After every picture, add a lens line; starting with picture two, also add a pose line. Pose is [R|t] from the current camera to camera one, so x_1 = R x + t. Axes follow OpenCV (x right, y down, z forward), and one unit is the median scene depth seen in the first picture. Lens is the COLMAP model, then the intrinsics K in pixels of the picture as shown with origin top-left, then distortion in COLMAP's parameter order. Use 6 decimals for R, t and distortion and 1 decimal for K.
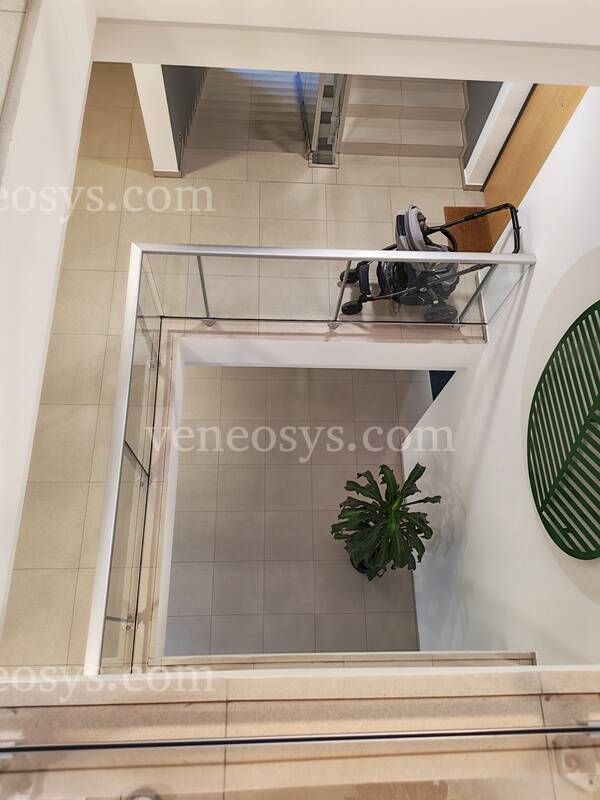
lens RADIAL K [[626.6, 0, 298.5], [0, 626.6, 399.3], [0, 0, 1]] dist [0.098209, -0.000359]
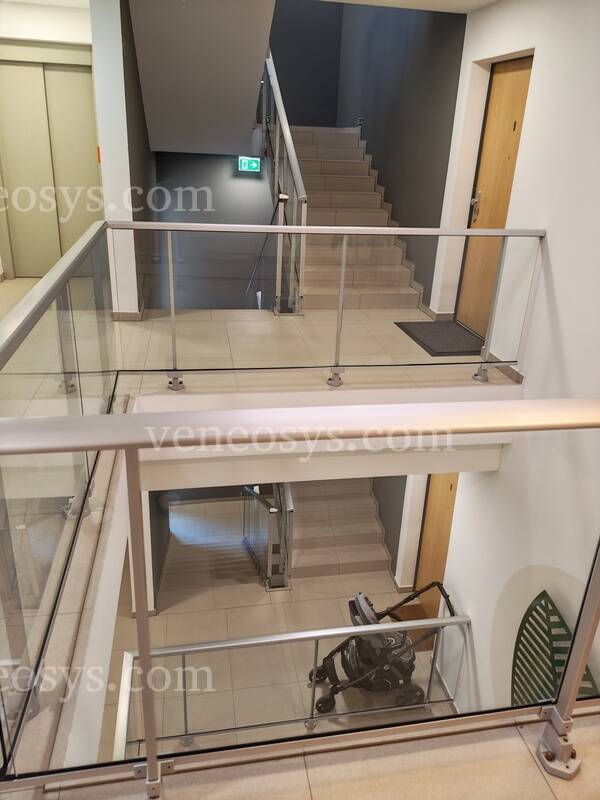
lens RADIAL K [[626.6, 0, 298.5], [0, 626.6, 399.3], [0, 0, 1]] dist [0.098209, -0.000359]
pose [[0.987535, -0.090047, 0.129100, -0.050310], [0.153431, 0.733775, -0.661840, 0.178446], [-0.035134, 0.673398, 0.738445, -0.119614]]
